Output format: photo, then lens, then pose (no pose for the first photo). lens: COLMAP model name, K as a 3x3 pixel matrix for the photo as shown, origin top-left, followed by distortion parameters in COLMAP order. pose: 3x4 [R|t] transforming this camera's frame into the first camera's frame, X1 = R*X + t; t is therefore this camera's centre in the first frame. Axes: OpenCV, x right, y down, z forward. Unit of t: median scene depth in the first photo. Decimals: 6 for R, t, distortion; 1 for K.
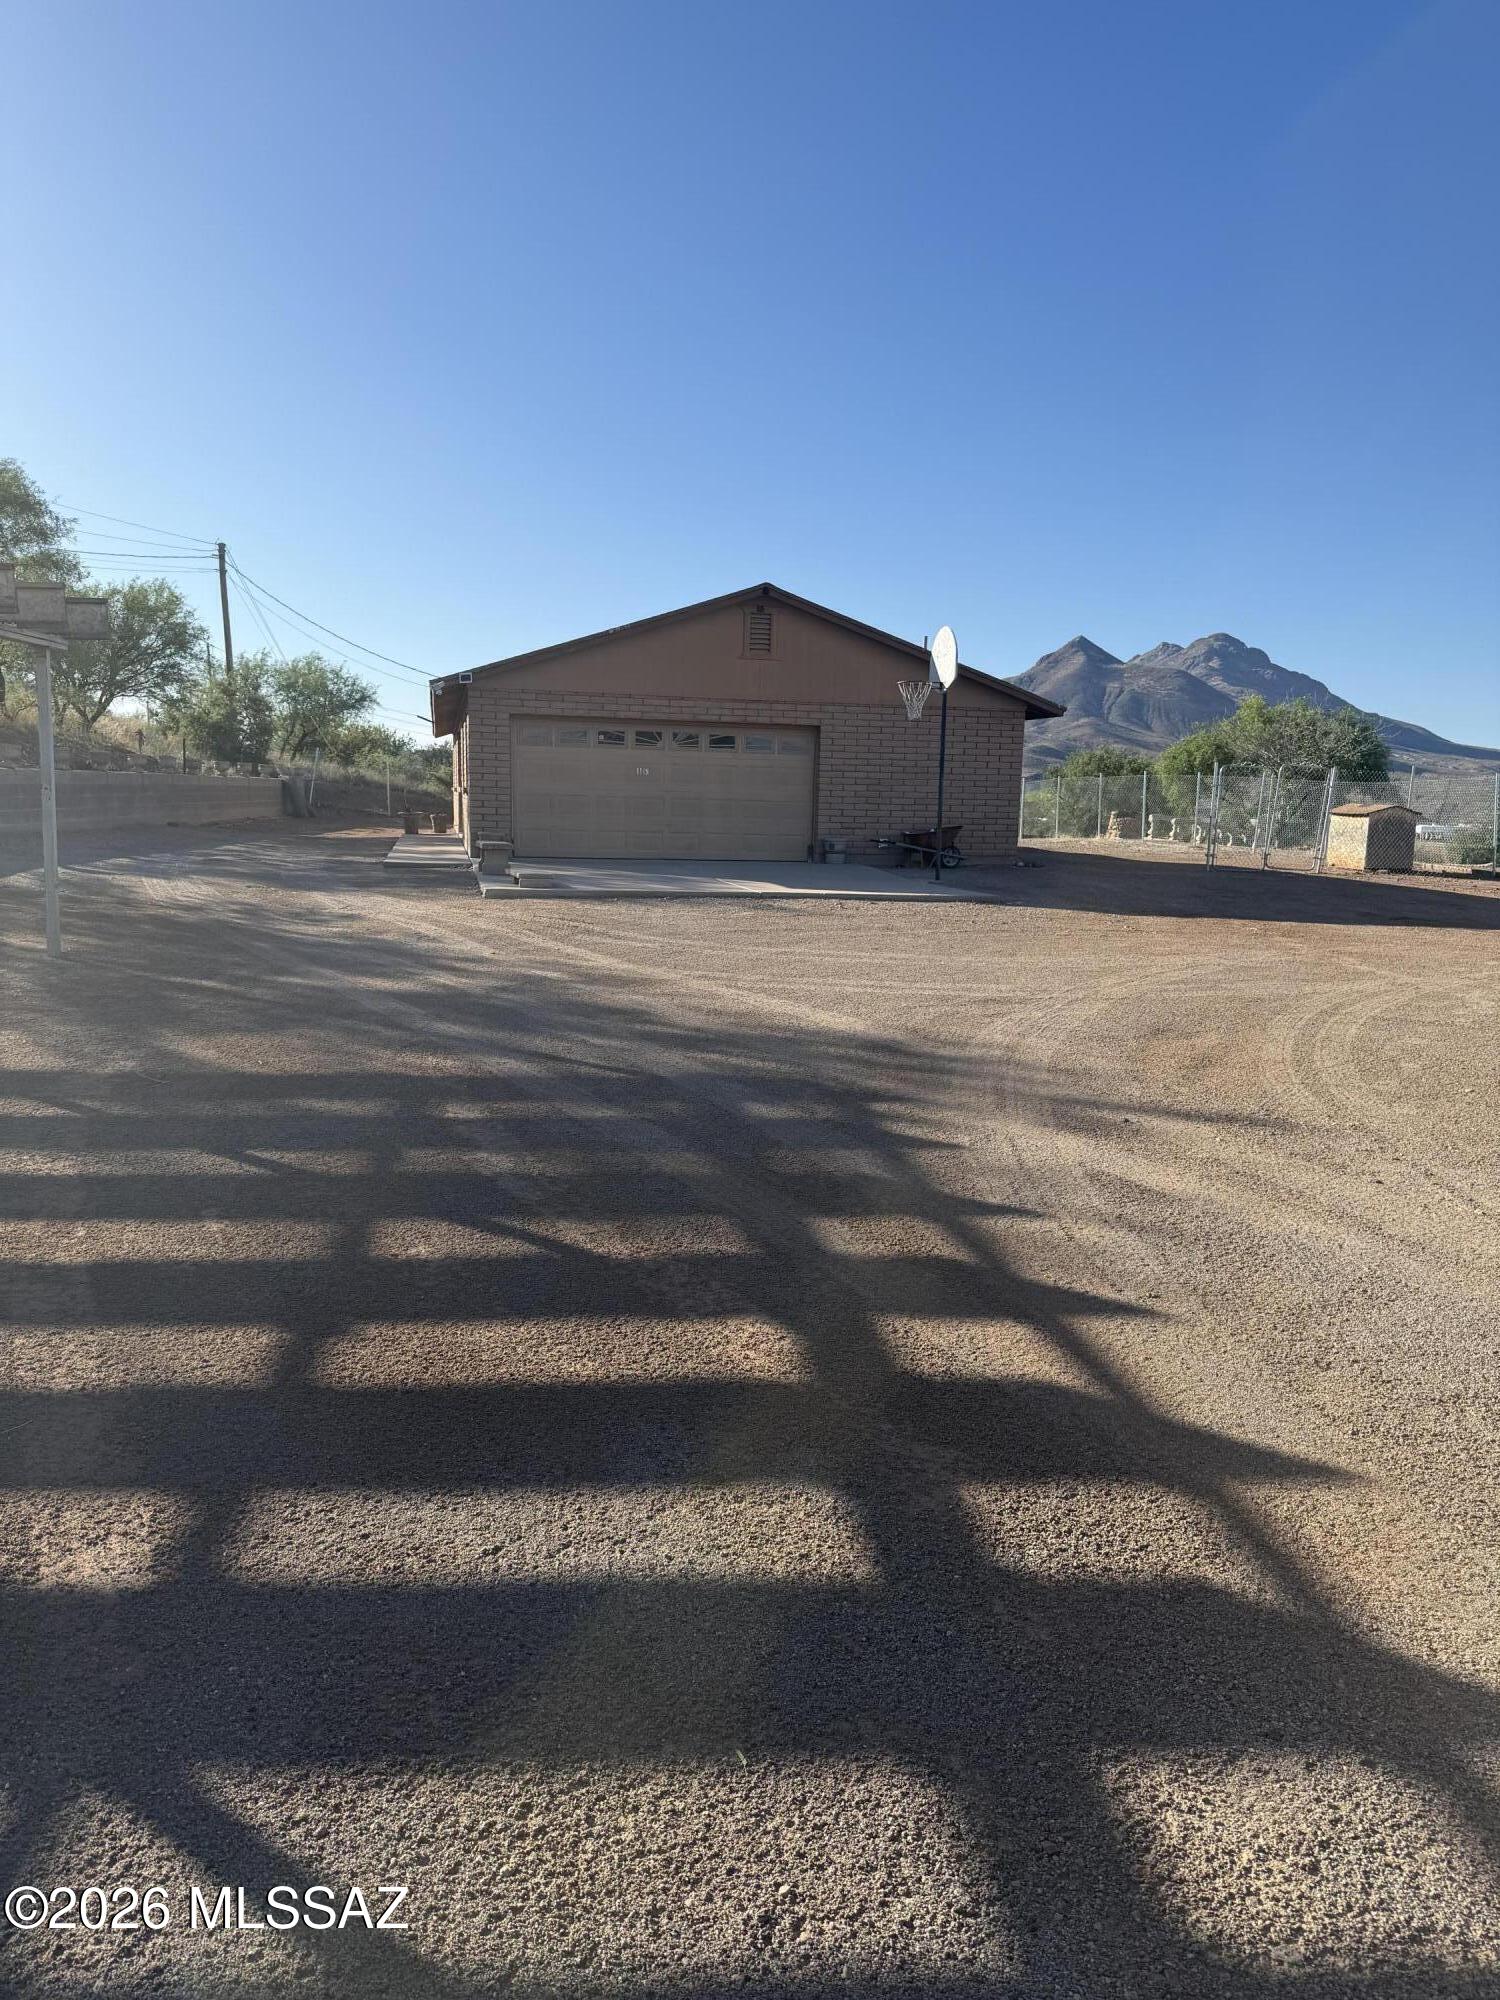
lens RADIAL K [[1394.4, 0, 750.0], [0, 1394.4, 1000.0], [0, 0, 1]] dist [0.069794, -0.089006]
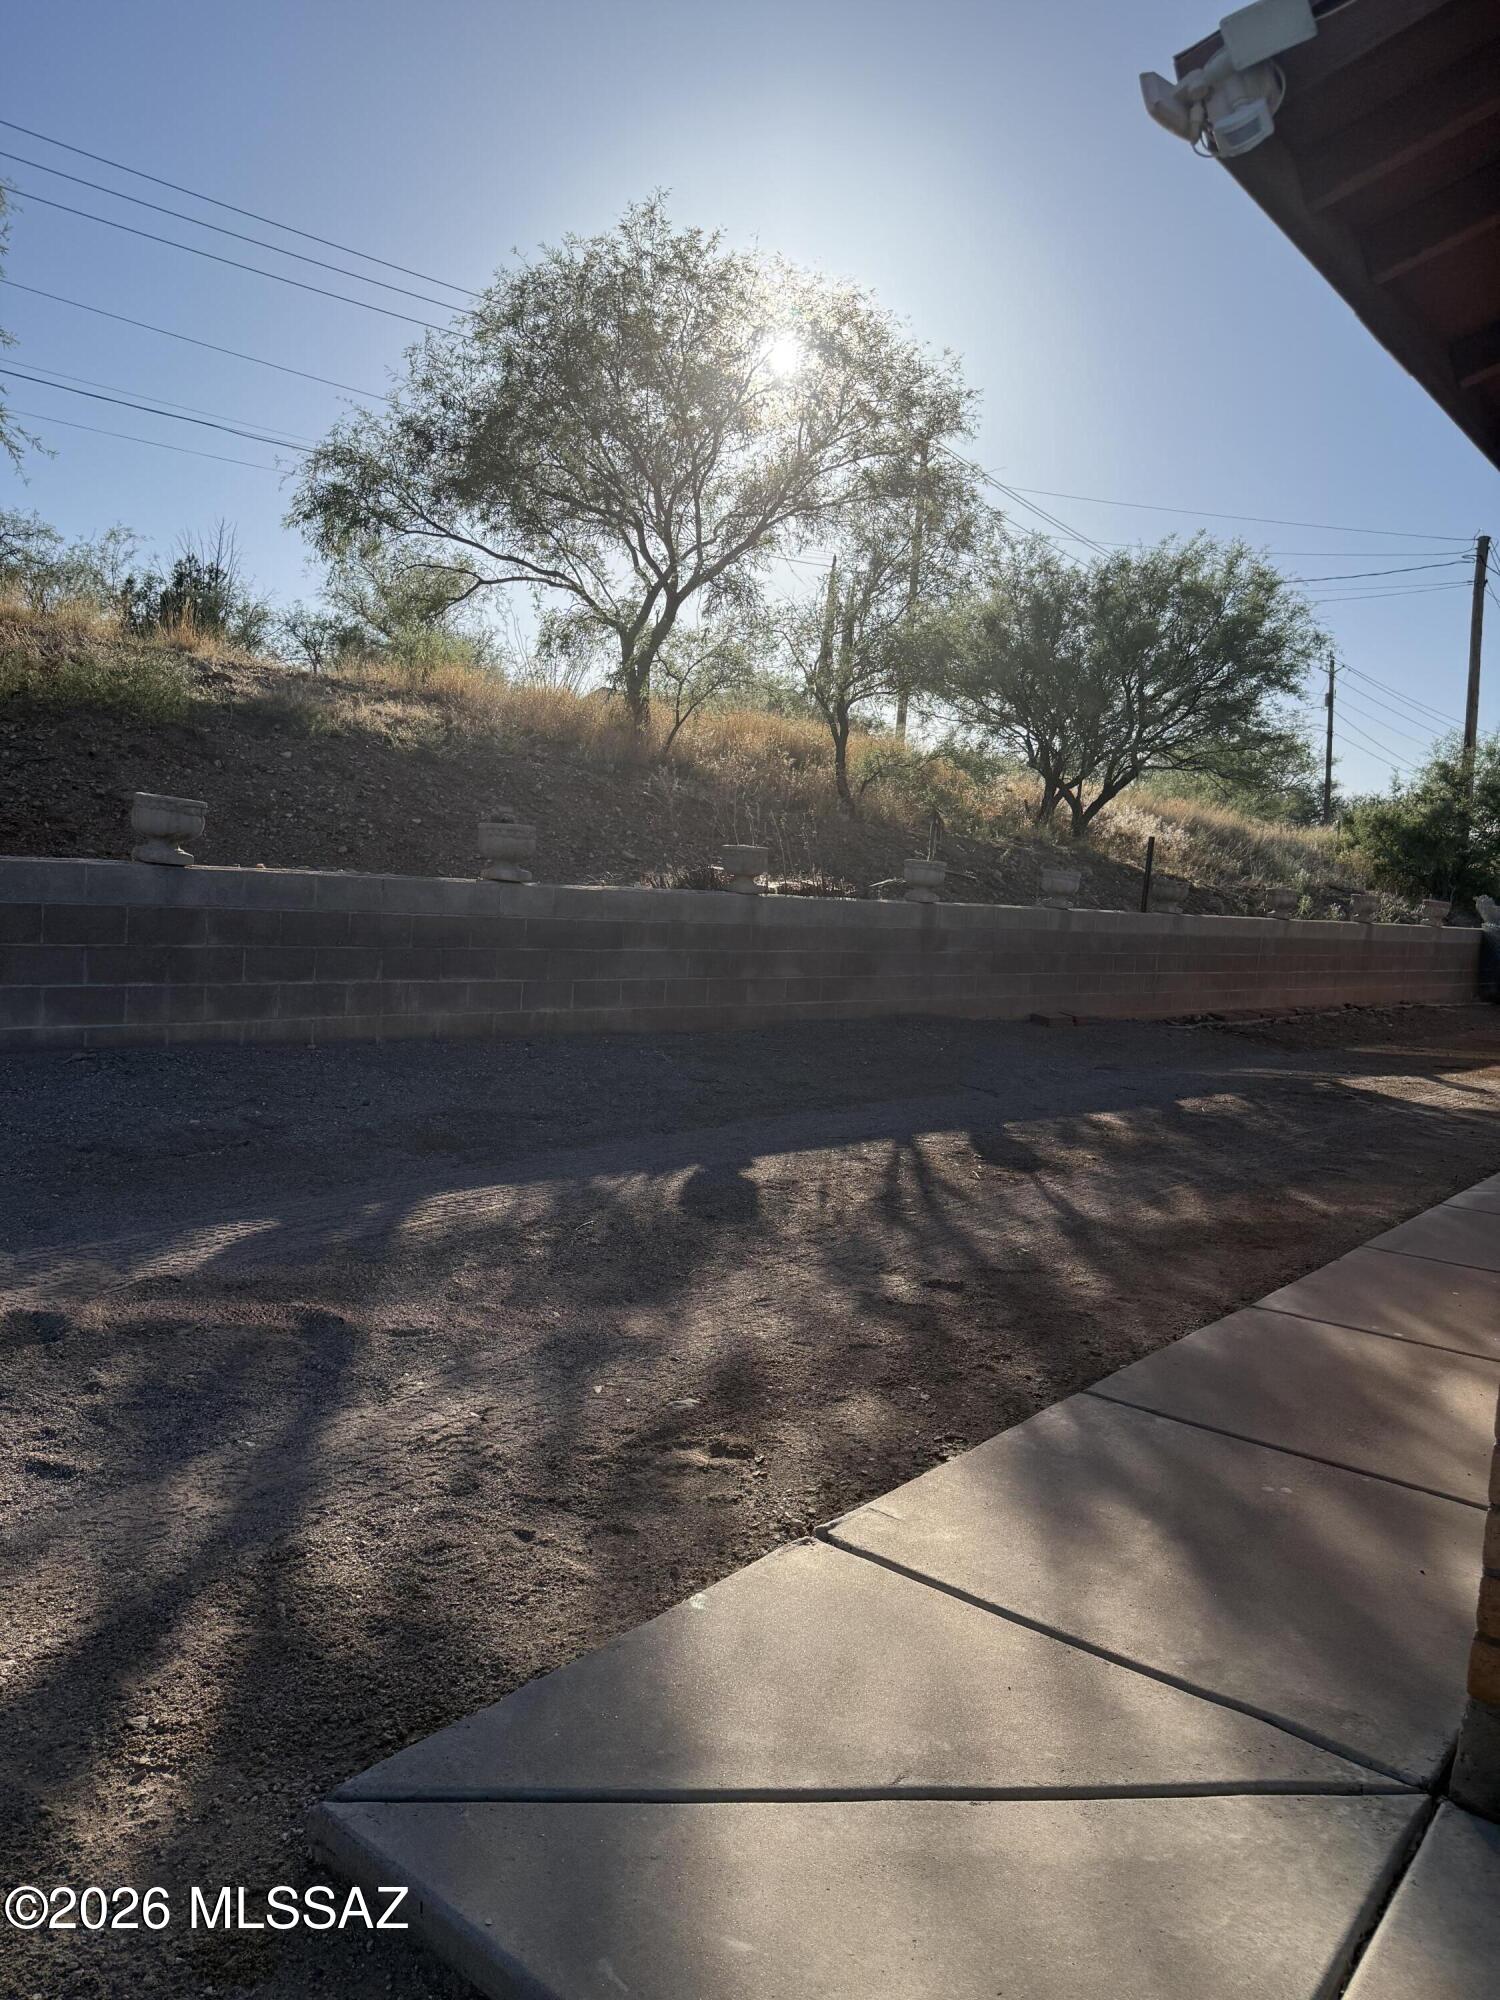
lens RADIAL K [[1394.4, 0, 750.0], [0, 1394.4, 1000.0], [0, 0, 1]] dist [0.069794, -0.089006]
pose [[0.595302, 0.056809, -0.801491, -0.026549], [-0.146397, 0.988470, -0.038674, -0.023554], [0.790053, 0.140358, 0.596755, 0.157135]]
